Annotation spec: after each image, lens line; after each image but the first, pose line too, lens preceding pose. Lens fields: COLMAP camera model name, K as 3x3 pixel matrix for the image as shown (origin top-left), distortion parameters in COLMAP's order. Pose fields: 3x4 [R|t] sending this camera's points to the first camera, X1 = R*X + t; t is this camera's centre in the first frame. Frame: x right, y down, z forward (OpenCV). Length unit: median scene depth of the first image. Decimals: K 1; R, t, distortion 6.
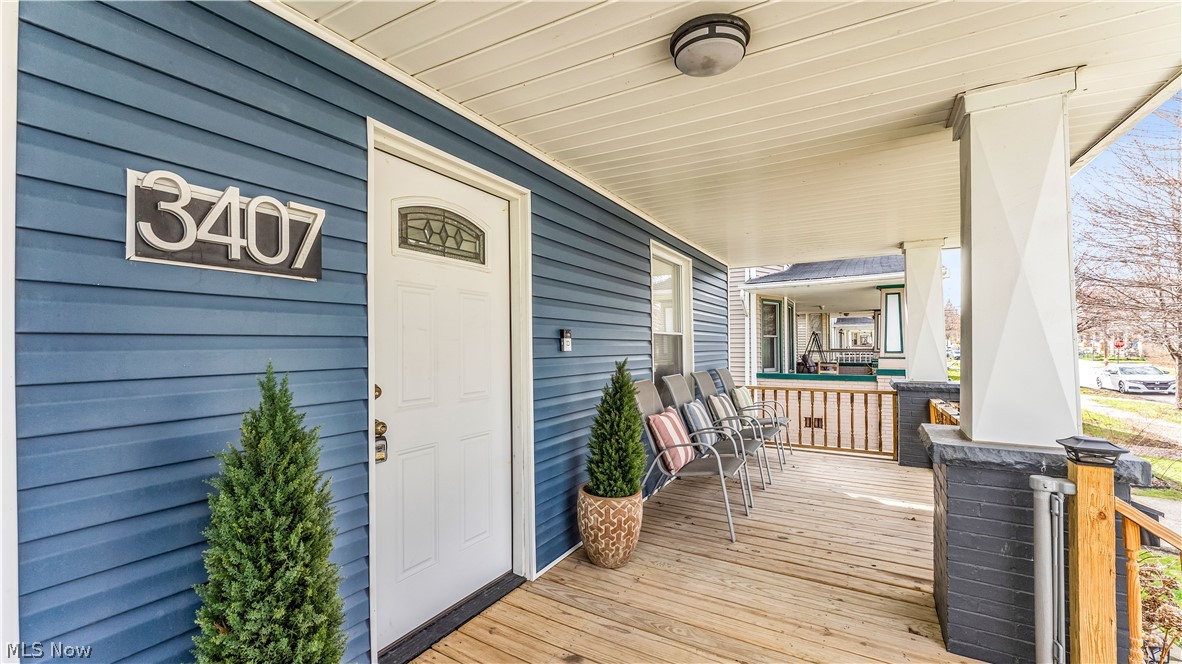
lens RADIAL K [[477.1, 0, 584.9], [0, 477.1, 338.9], [0, 0, 1]] dist [-0.000719, -0.000257]
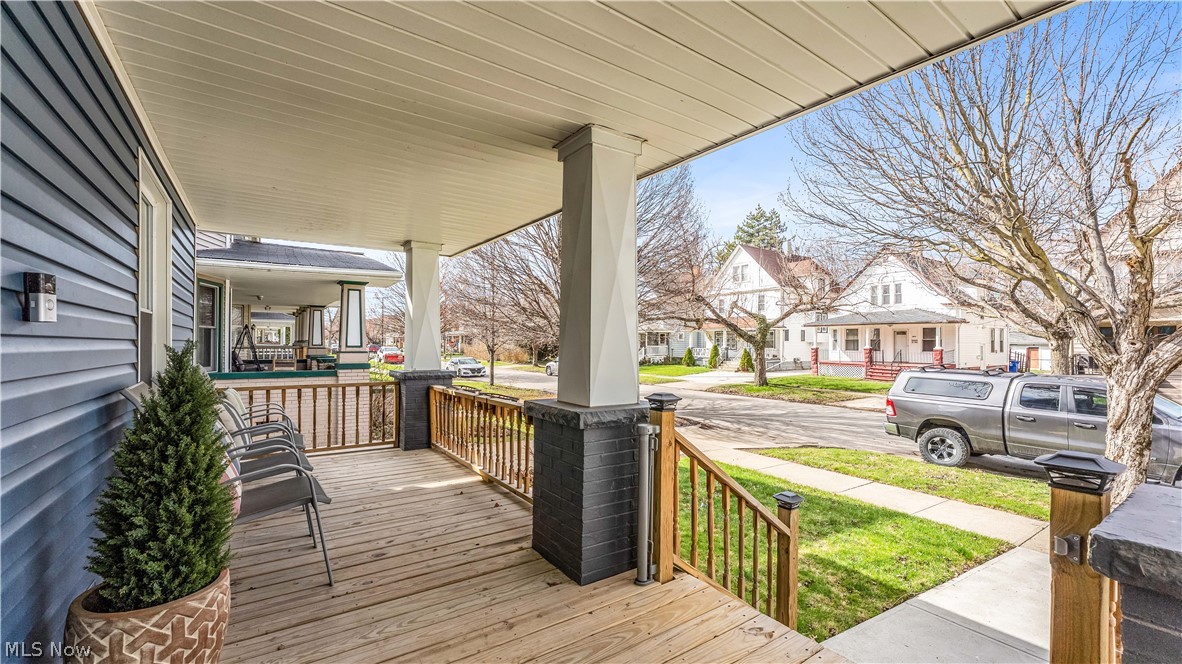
lens RADIAL K [[477.1, 0, 586.4], [0, 477.1, 339.1], [0, 0, 1]] dist [-0.000719, -0.000257]
pose [[0.430185, 0.017266, 0.902576, -0.232322], [-0.021450, 0.999730, -0.008901, 0.035816], [-0.902486, -0.015531, 0.430439, 0.352436]]
